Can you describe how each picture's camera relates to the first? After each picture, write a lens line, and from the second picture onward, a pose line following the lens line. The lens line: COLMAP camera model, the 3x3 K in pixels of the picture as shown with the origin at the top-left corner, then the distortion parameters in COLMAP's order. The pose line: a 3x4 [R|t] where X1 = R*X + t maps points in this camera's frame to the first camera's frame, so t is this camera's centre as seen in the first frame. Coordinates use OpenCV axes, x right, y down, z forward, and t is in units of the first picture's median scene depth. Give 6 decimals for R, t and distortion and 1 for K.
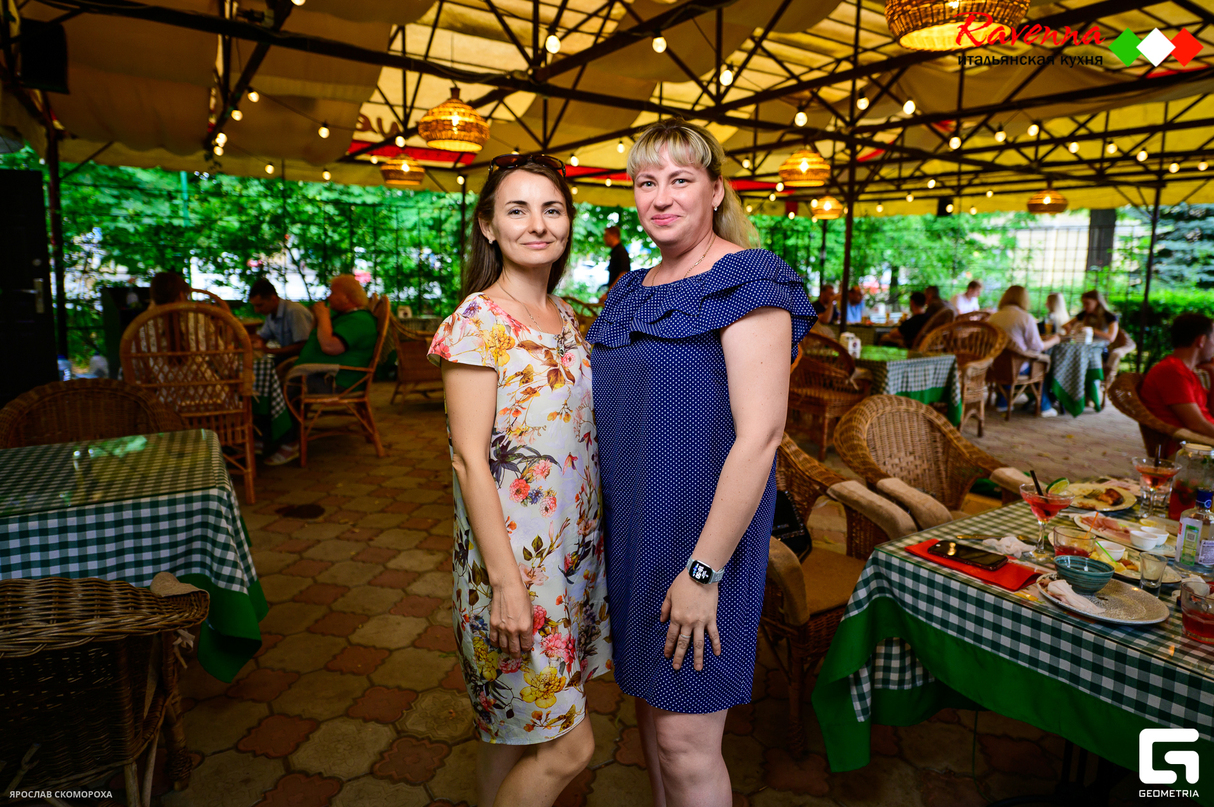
lens RADIAL K [[722.5, 0, 605.7], [0, 722.5, 383.9], [0, 0, 1]] dist [0.000137, -0.001816]
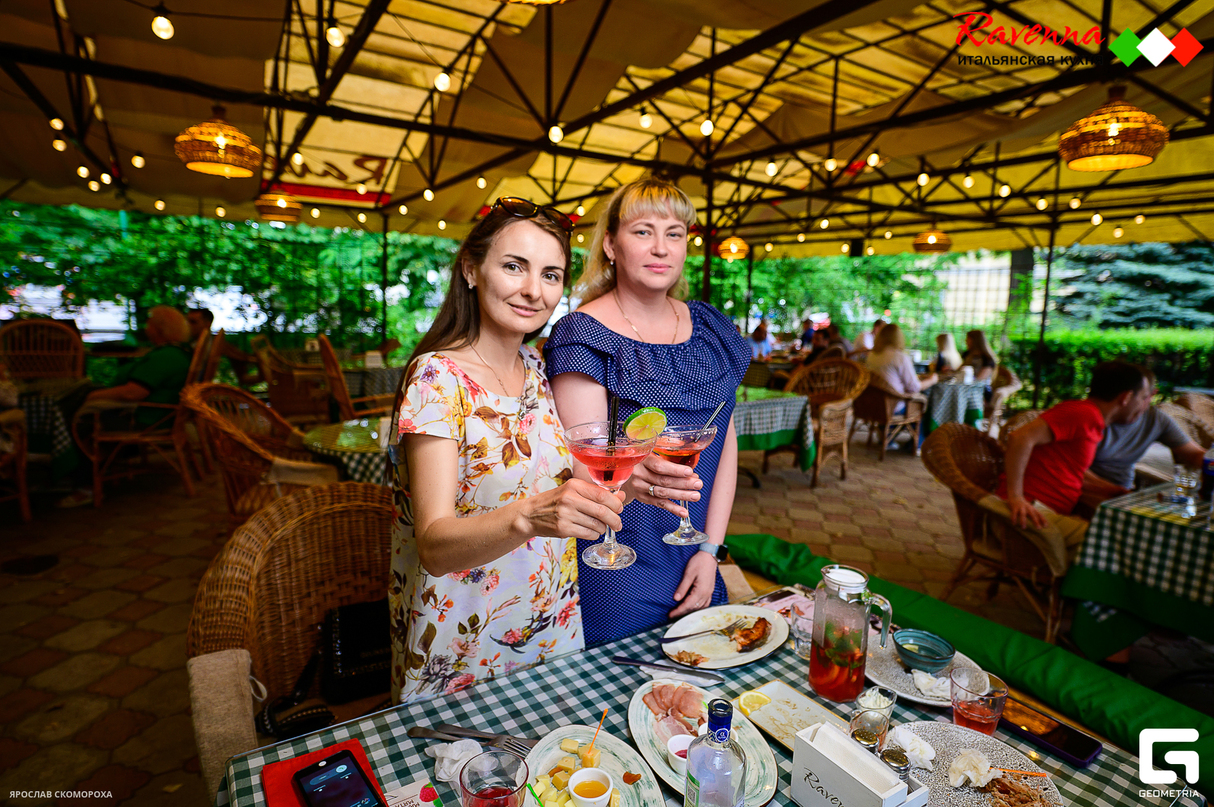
lens RADIAL K [[624.8, 0, 605.5], [0, 624.8, 395.1], [0, 0, 1]] dist [-0.004313, -0.000959]
pose [[0.999651, 0.011092, -0.023981, 0.192362], [-0.011475, 0.999808, -0.015908, -0.020398], [0.023800, 0.016178, 0.999586, 0.133538]]
